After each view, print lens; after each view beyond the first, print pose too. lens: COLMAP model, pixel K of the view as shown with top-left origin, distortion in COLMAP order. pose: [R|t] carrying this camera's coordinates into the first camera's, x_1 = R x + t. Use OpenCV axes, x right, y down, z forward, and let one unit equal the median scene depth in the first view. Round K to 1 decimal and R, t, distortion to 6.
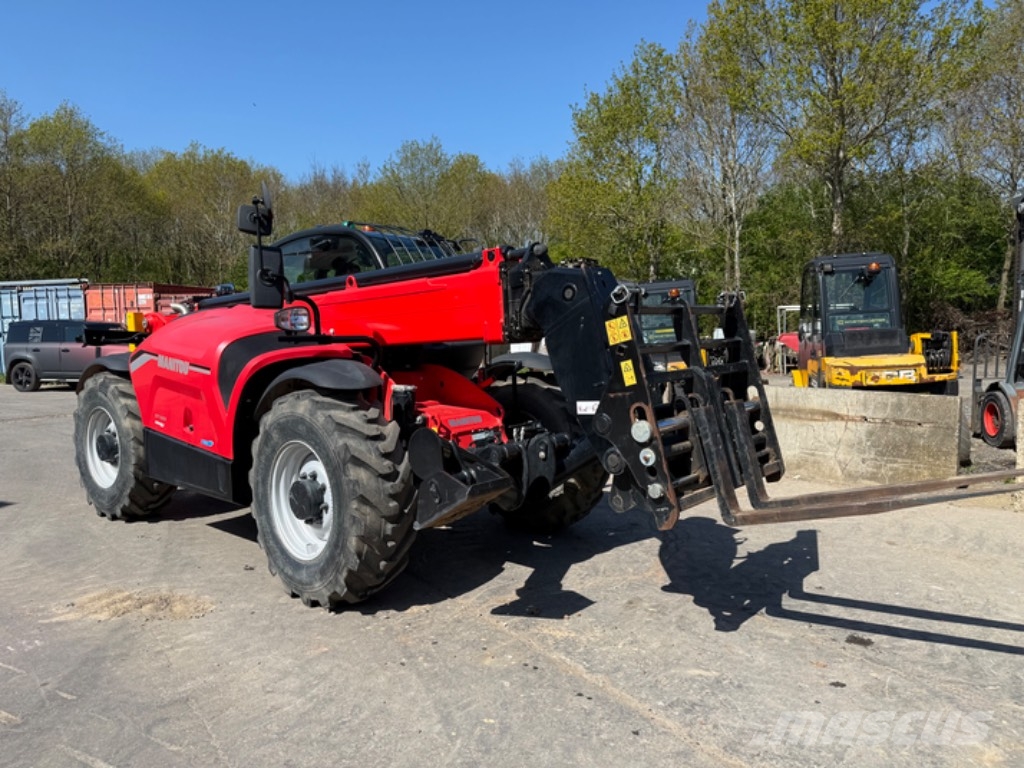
lens RADIAL K [[715.8, 0, 506.6], [0, 715.8, 391.6], [0, 0, 1]] dist [0.054070, -0.068734]
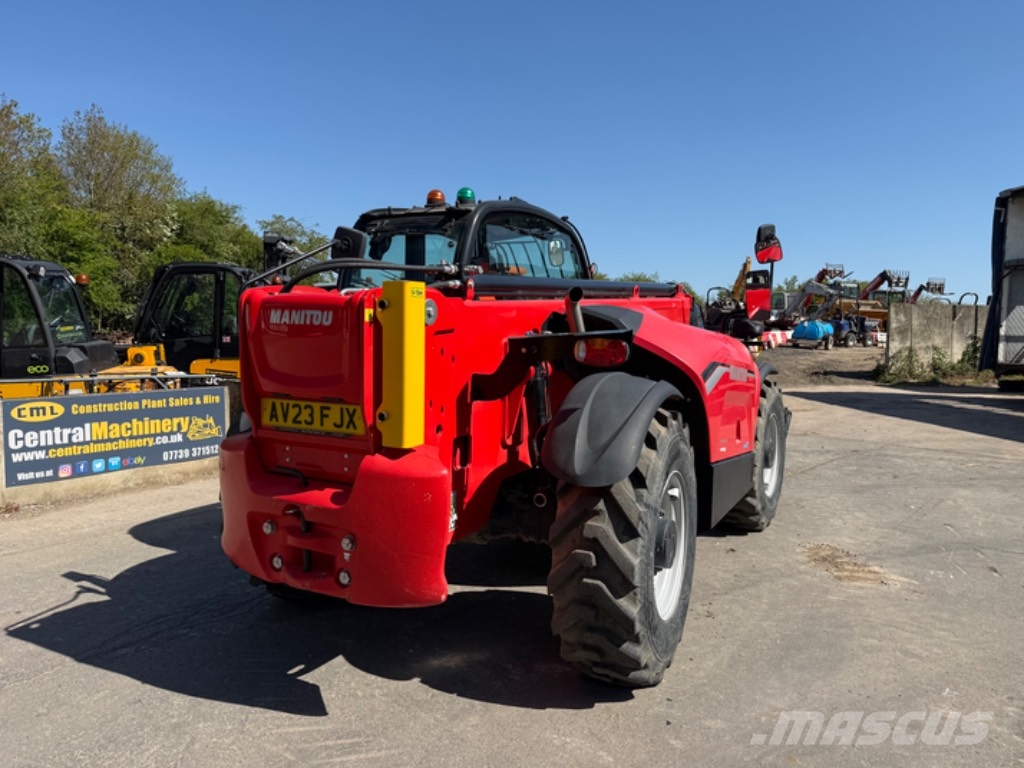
lens RADIAL K [[715.8, 0, 517.8], [0, 715.8, 387.7], [0, 0, 1]] dist [0.054070, -0.068734]
pose [[-0.230888, -0.070742, 0.970405, -0.348883], [0.068976, 0.993654, 0.088849, -0.032815], [-0.970532, 0.087448, -0.224543, 0.402855]]
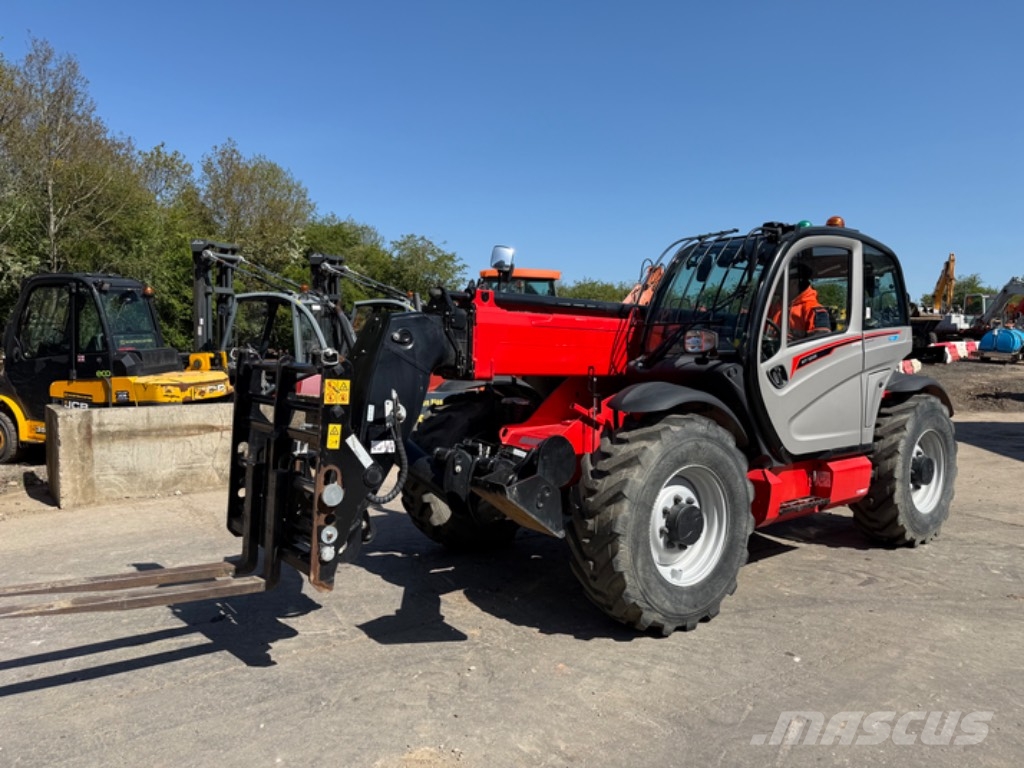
lens RADIAL K [[715.8, 0, 506.5], [0, 715.8, 397.1], [0, 0, 1]] dist [0.054070, -0.068734]
pose [[0.046265, -0.063386, 0.996916, -0.249092], [0.079753, 0.995033, 0.059565, -0.017349], [-0.995740, 0.076751, 0.051091, 0.198839]]
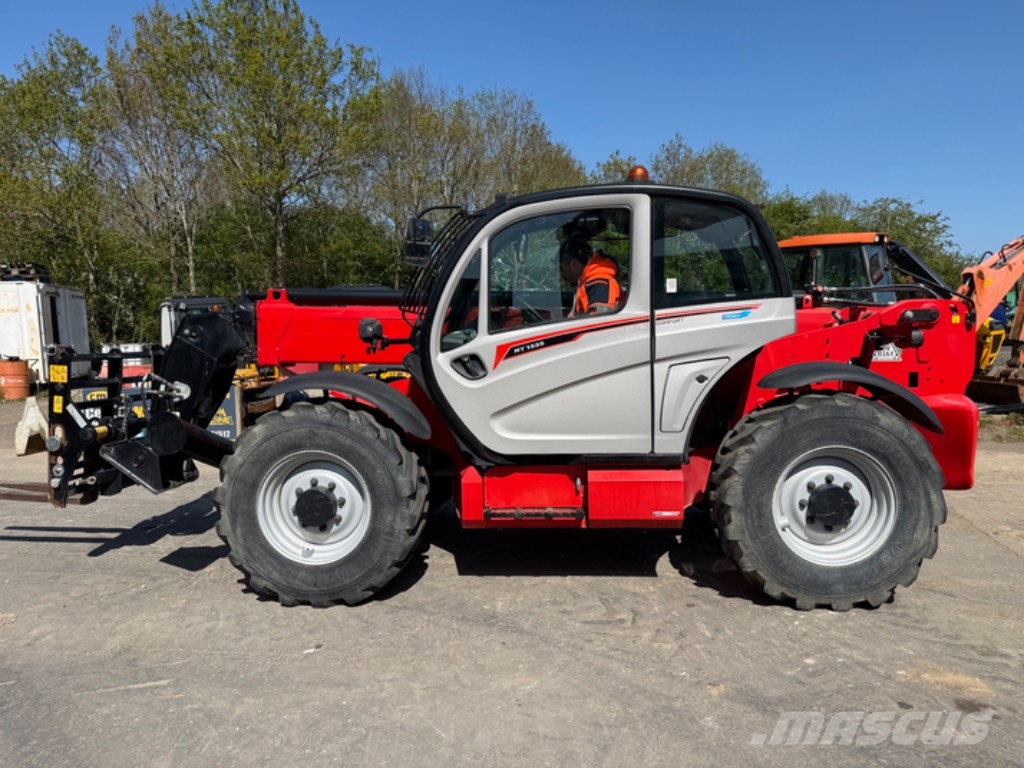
lens RADIAL K [[715.8, 0, 511.7], [0, 715.8, 393.1], [0, 0, 1]] dist [0.054070, -0.068734]
pose [[0.693812, -0.066256, 0.717102, -0.145627], [0.075752, 0.996949, 0.018821, 0.003609], [-0.716161, 0.041263, 0.696714, -0.057972]]
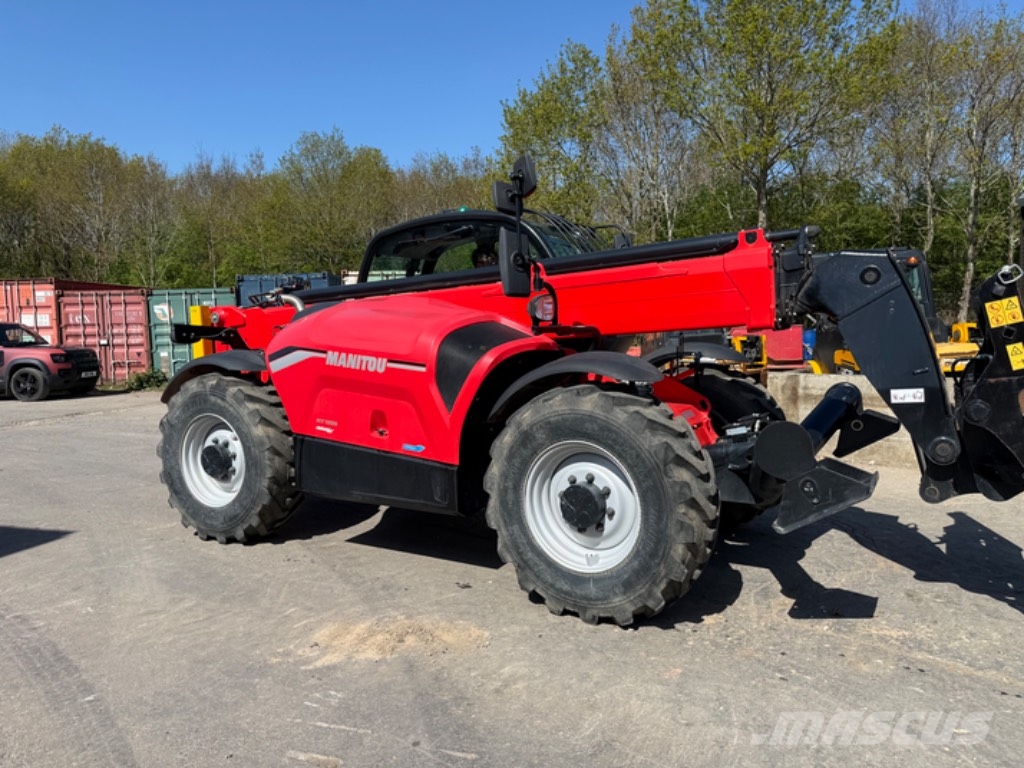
lens RADIAL K [[715.8, 0, 506.9], [0, 715.8, 387.1], [0, 0, 1]] dist [0.054070, -0.068734]
pose [[0.984593, -0.024014, 0.173205, -0.118213], [0.024830, 0.999688, -0.002548, 0.000130], [-0.173090, 0.006809, 0.984883, 0.028547]]
